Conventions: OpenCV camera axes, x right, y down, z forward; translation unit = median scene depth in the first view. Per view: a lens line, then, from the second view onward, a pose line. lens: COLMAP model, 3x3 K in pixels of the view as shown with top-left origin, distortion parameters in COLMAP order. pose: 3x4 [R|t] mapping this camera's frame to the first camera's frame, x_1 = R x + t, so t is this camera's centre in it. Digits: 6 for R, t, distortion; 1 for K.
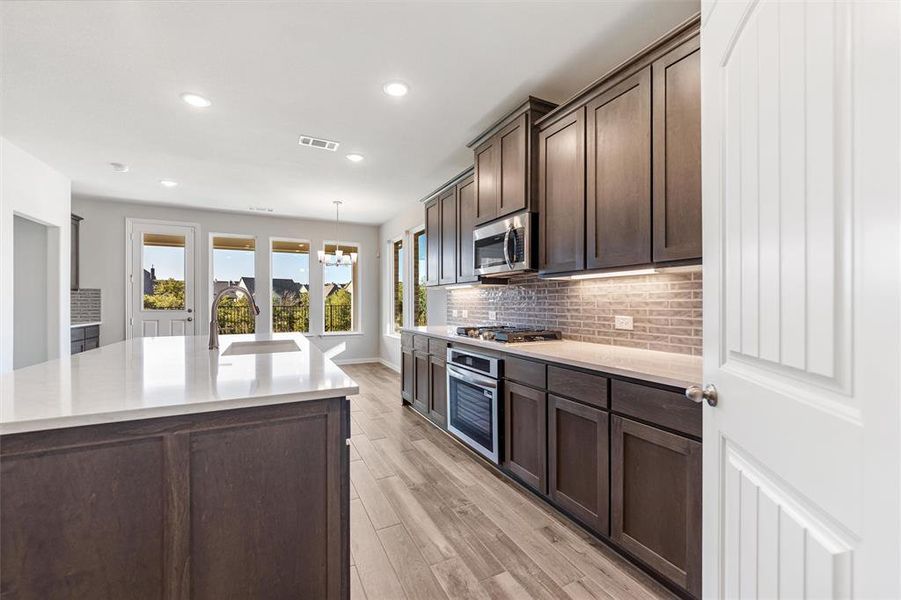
lens RADIAL K [[363.9, 0, 446.3], [0, 363.9, 302.8], [0, 0, 1]] dist [-0.000139, -0.000403]
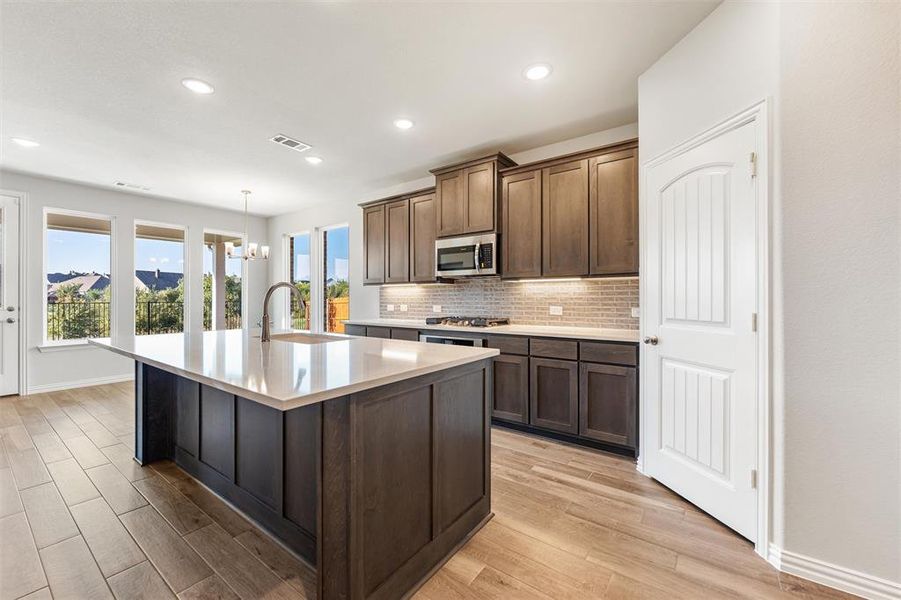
lens RADIAL K [[363.9, 0, 444.3], [0, 363.9, 300.2], [0, 0, 1]] dist [-0.000139, -0.000403]
pose [[0.890680, -0.001545, 0.454628, -0.581711], [0.000549, 0.999997, 0.002322, 0.004687], [-0.454630, -0.001819, 0.890679, -0.154568]]
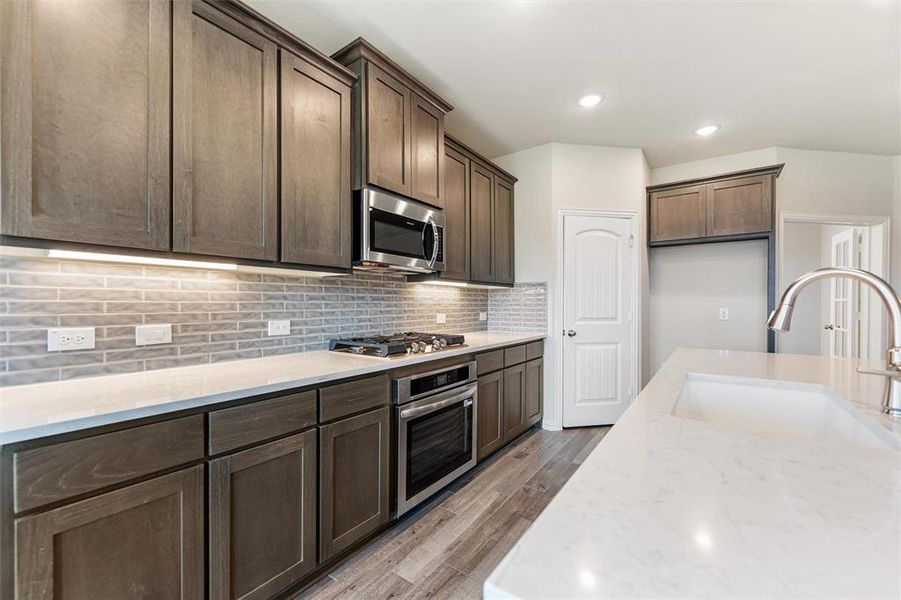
lens RADIAL K [[363.9, 0, 452.5], [0, 363.9, 305.8], [0, 0, 1]] dist [-0.000139, -0.000403]
pose [[-0.472188, -0.000739, 0.881497, -0.677260], [0.002837, 0.999993, 0.002358, 0.002030], [-0.881493, 0.003614, -0.472183, 1.450401]]
